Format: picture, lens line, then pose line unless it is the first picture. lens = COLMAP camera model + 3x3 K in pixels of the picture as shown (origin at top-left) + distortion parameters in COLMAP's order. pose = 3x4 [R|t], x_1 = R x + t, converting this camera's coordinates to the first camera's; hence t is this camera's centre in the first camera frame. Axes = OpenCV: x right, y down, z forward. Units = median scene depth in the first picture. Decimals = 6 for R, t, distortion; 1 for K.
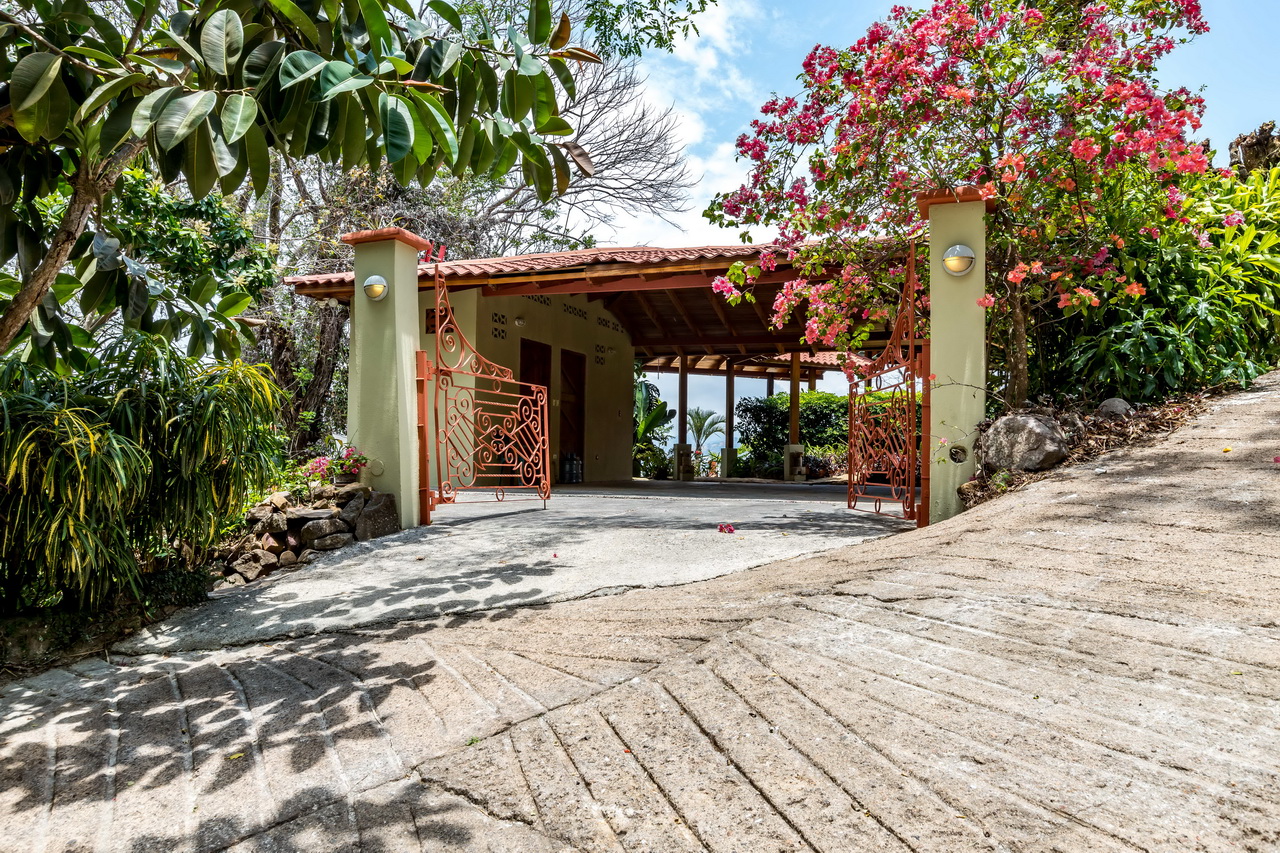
lens RADIAL K [[958.0, 0, 636.7], [0, 958.0, 423.5], [0, 0, 1]] dist [0.011987, 0.001196]
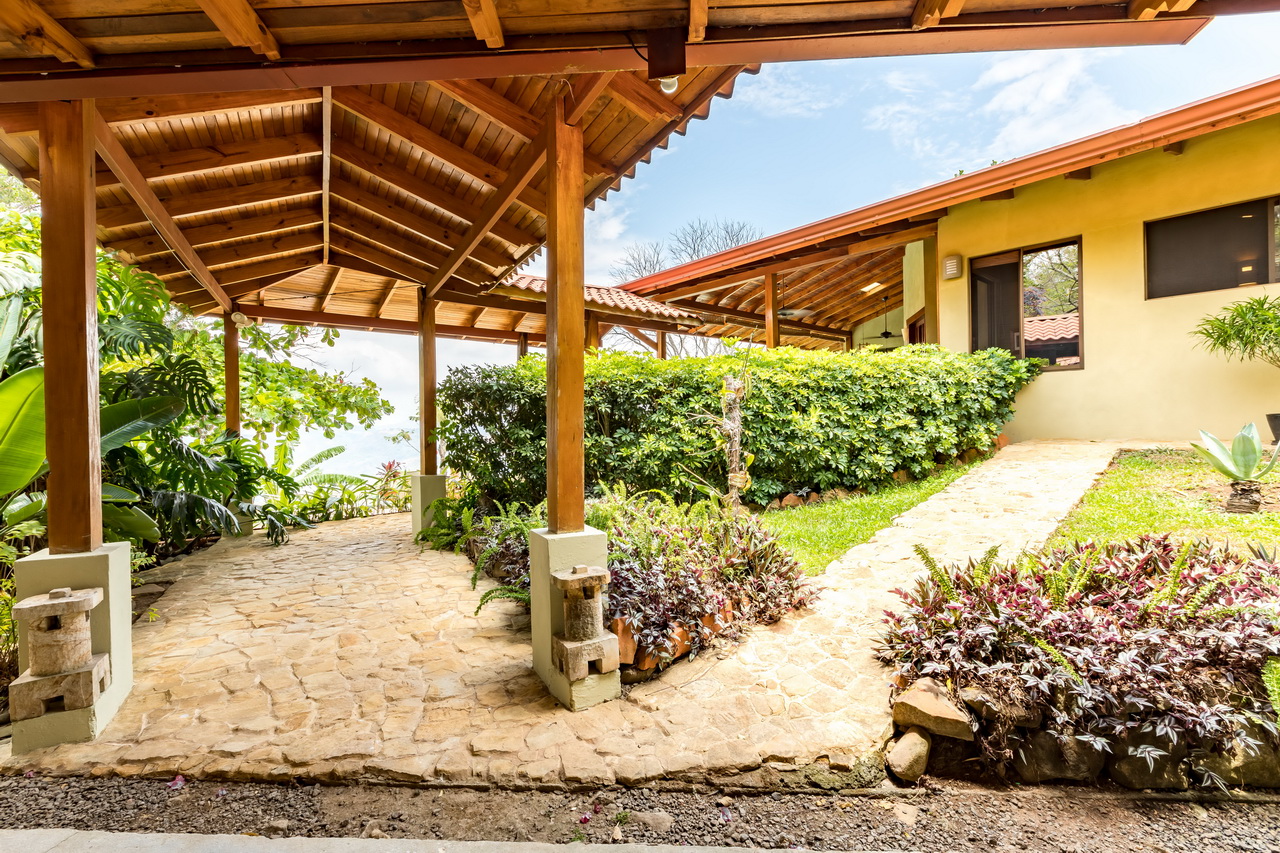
lens RADIAL K [[571.8, 0, 632.4], [0, 571.8, 424.9], [0, 0, 1]] dist [-0.000403, -0.000048]
pose [[0.958476, -0.029263, 0.283669, 0.116910], [0.017153, 0.998836, 0.045081, -0.010588], [-0.284658, -0.038343, 0.957862, 0.717746]]
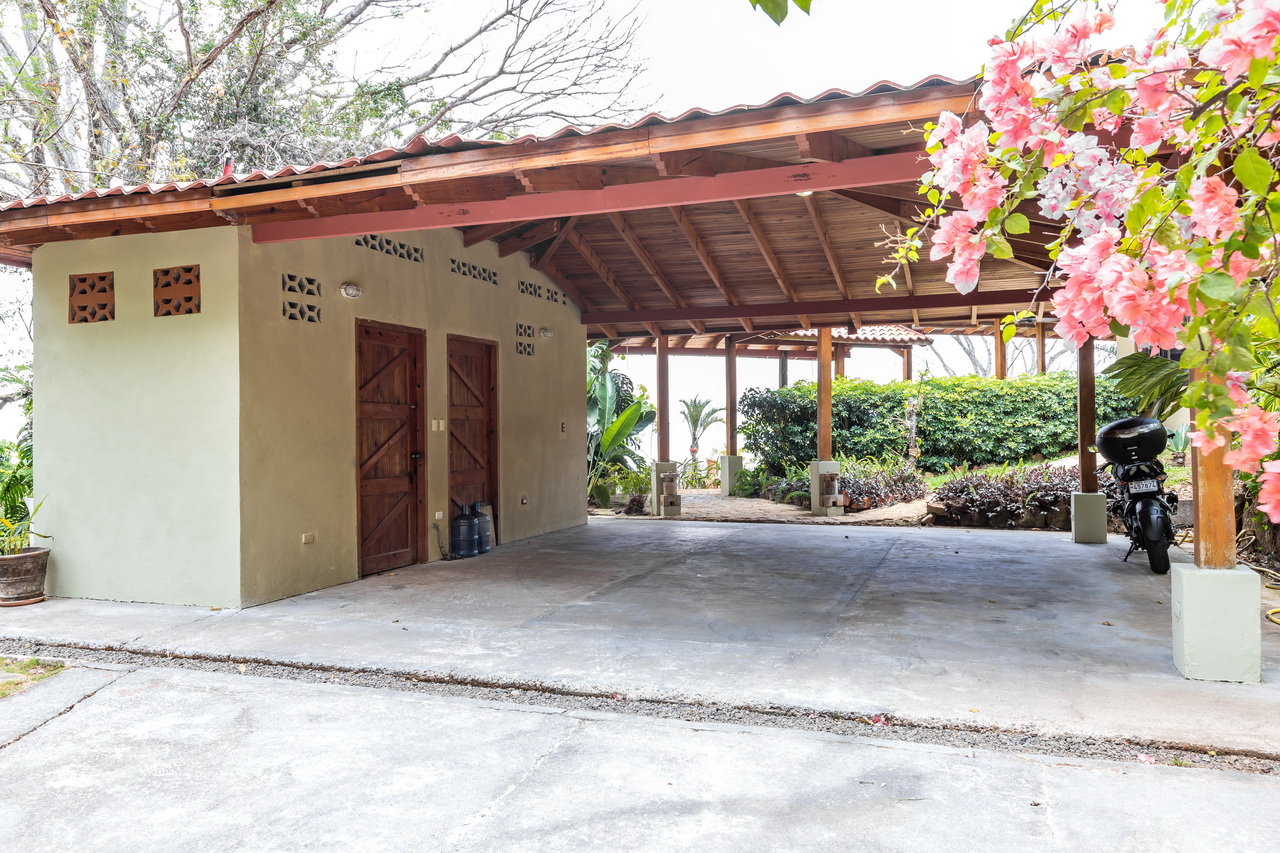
lens RADIAL K [[958.0, 0, 635.7], [0, 958.0, 427.0], [0, 0, 1]] dist [0.011987, 0.001196]
pose [[0.999706, -0.023800, -0.004532, 0.026943], [0.023943, 0.999112, 0.034658, -0.025046], [0.003703, -0.034756, 0.999389, 0.263084]]
